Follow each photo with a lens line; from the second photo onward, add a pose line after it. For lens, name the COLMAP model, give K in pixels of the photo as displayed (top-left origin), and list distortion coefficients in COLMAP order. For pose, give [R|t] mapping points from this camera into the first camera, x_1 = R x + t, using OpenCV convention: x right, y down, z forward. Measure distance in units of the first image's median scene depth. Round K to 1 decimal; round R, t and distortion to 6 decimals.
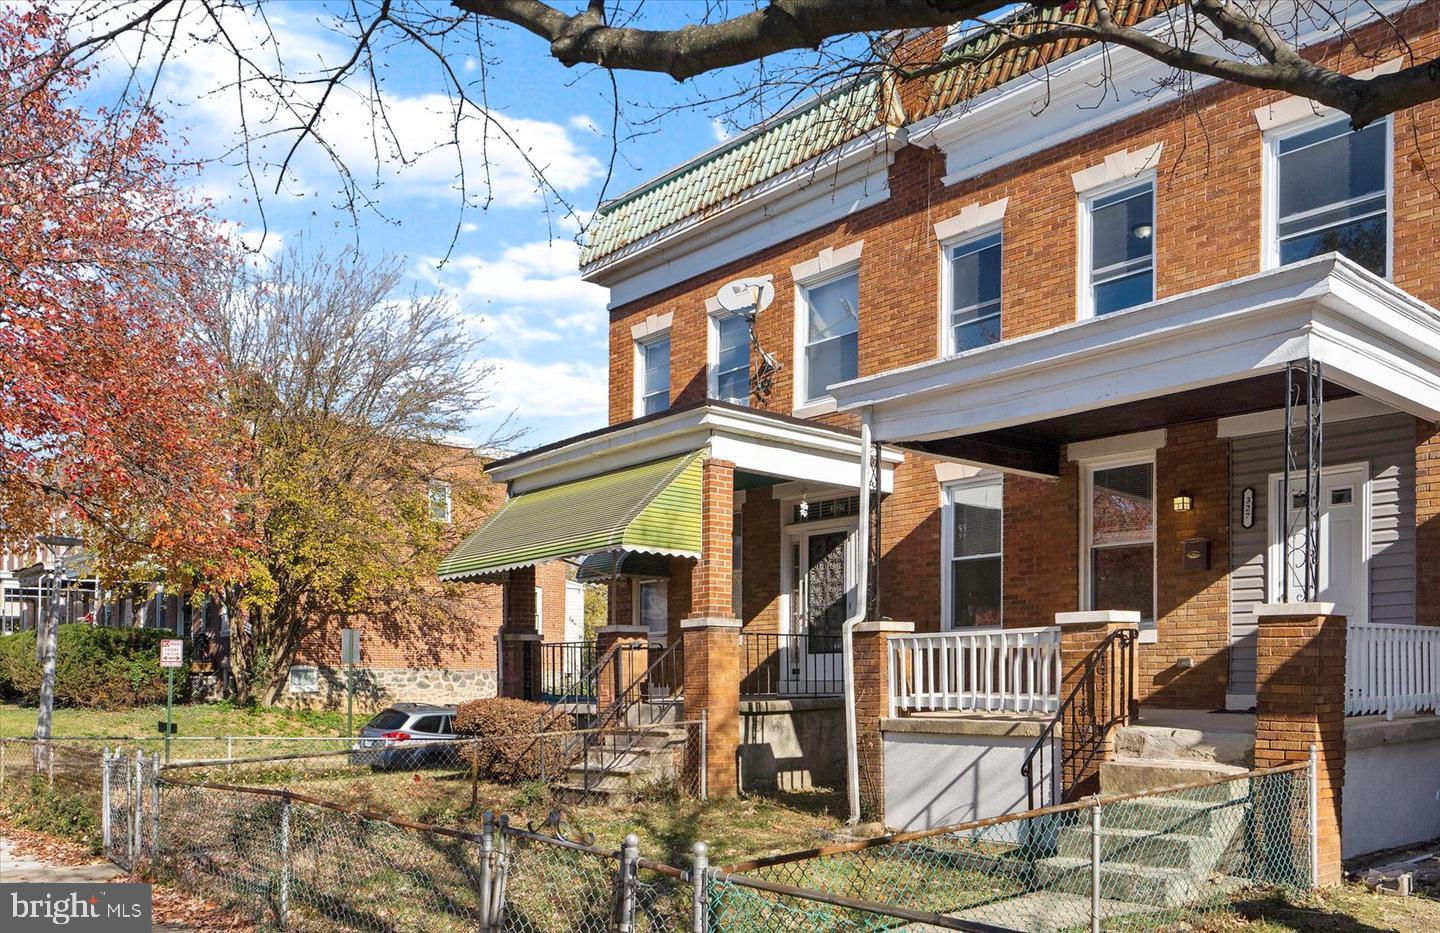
lens RADIAL K [[1345.1, 0, 720.0], [0, 1345.1, 466.5], [0, 0, 1]] dist [-0.005071, 0.005120]
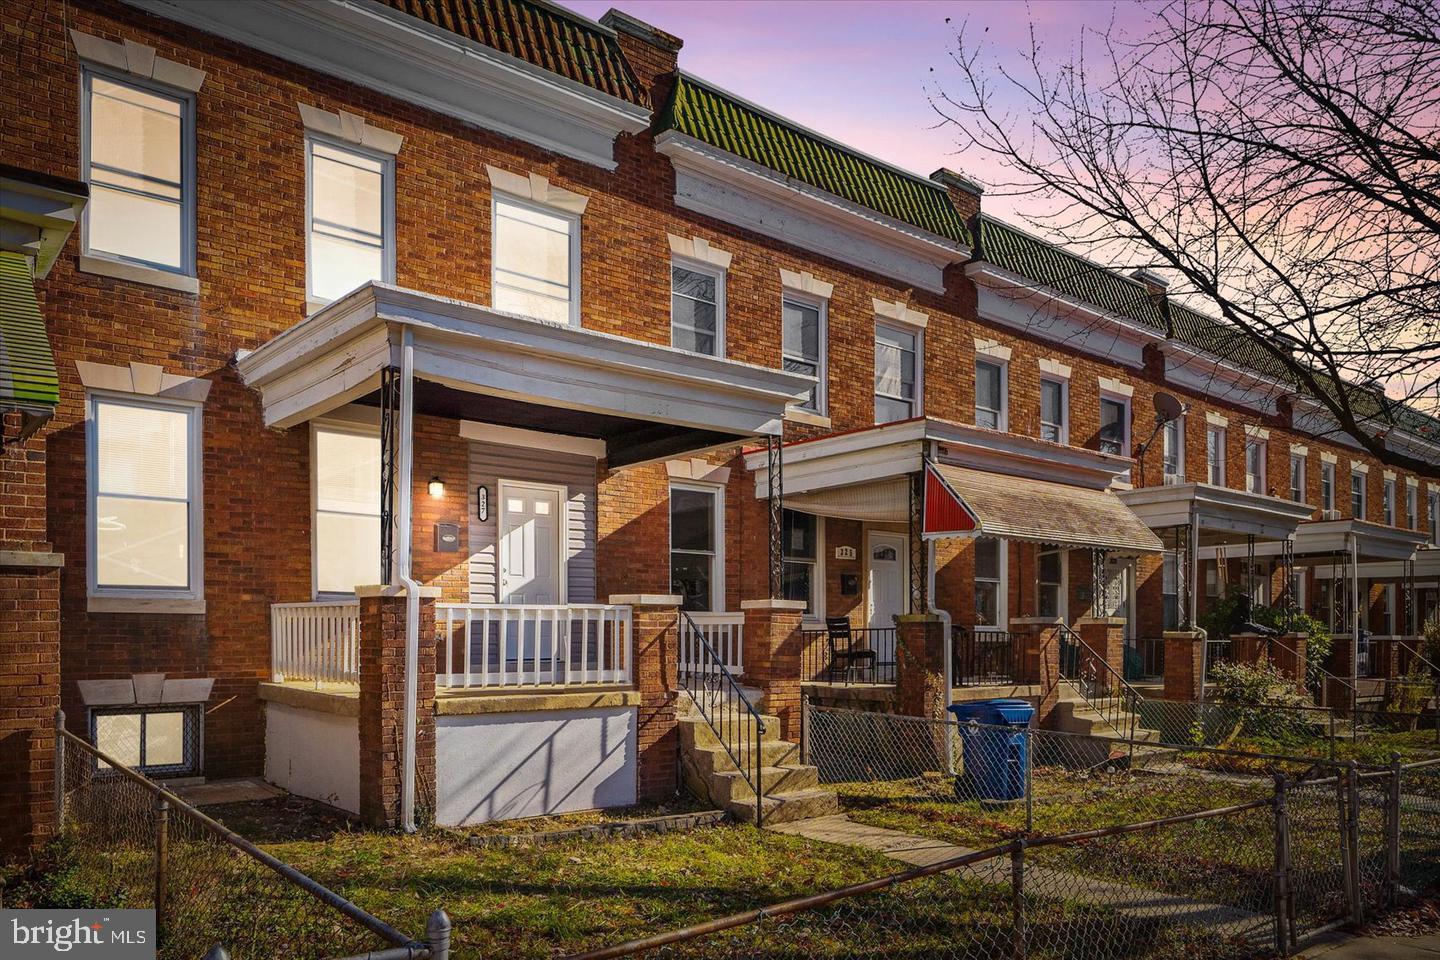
lens RADIAL K [[1207.3, 0, 720.0], [0, 1207.3, 480.0], [0, 0, 1]] dist [0.001673, 0.000784]
pose [[-0.121023, 0.131890, 0.983849, -0.627921], [-0.154050, 0.976630, -0.149872, 0.129175], [-0.980623, -0.169700, -0.097877, 0.865429]]
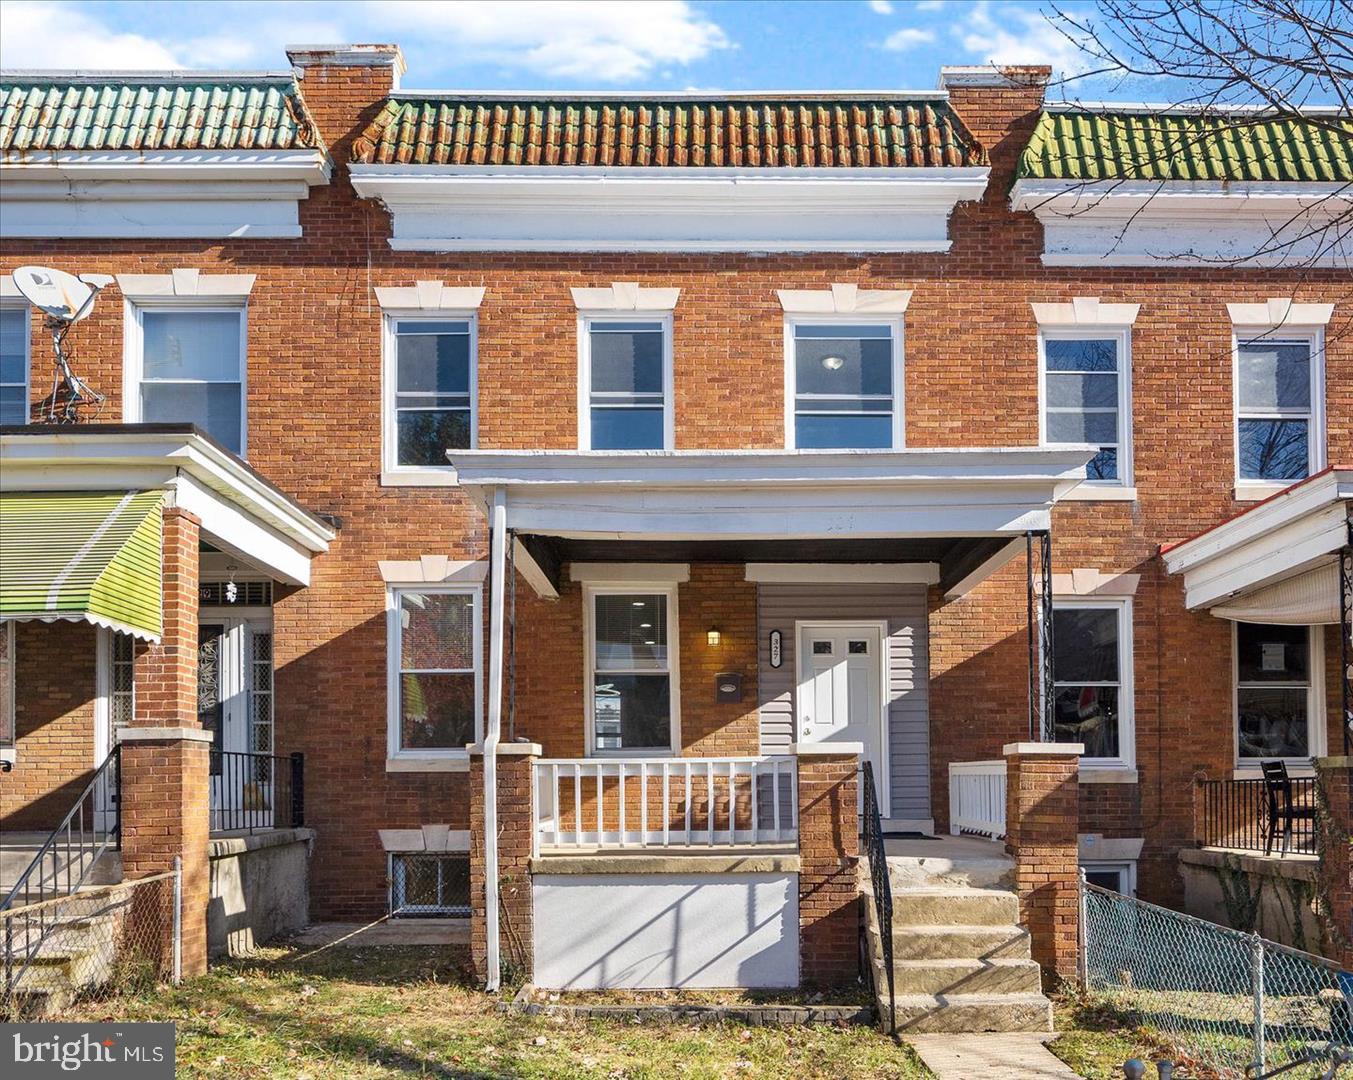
lens RADIAL K [[1187.6, 0, 674.1], [0, 1187.6, 633.0], [0, 0, 1]] dist [-0.001253, -0.002243]
pose [[0.595674, 0.102794, 0.796621, -0.403254], [-0.121752, 0.991873, -0.036948, 0.060355], [-0.793945, -0.074981, 0.603349, 0.463570]]
